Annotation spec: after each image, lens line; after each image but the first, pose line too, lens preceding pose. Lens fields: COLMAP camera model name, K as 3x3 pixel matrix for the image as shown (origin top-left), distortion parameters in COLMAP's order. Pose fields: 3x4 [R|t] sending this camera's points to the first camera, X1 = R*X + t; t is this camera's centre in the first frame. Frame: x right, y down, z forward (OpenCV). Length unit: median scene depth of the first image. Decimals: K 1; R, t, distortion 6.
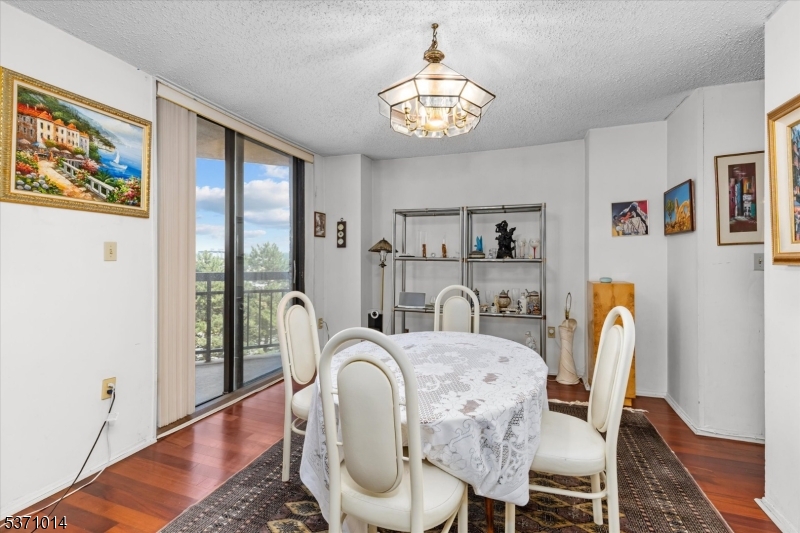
lens RADIAL K [[371.9, 0, 386.1], [0, 371.9, 258.8], [0, 0, 1]] dist [0.000335, 0.000022]
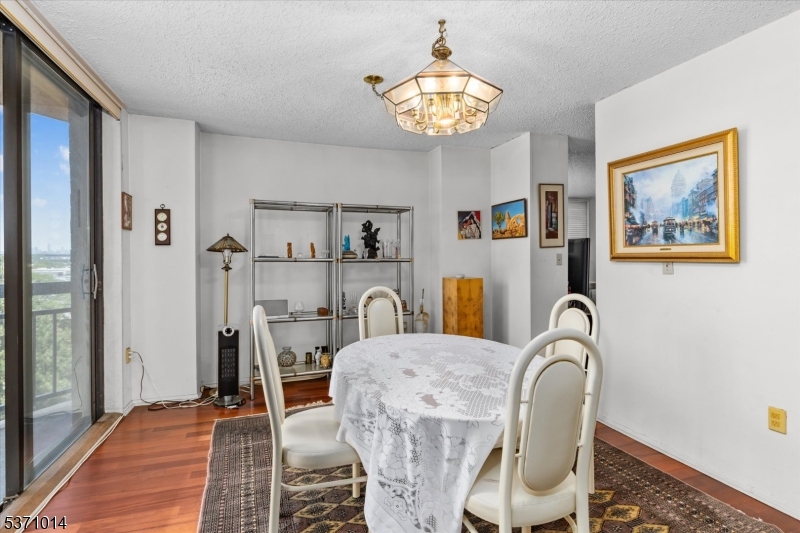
lens RADIAL K [[400.6, 0, 397.4], [0, 400.6, 259.9], [0, 0, 1]] dist [-0.000230, -0.000023]
pose [[0.765004, -0.008709, 0.643967, -0.345238], [0.008035, 0.999960, 0.003978, -0.001526], [-0.643976, 0.002131, 0.765043, 0.144300]]
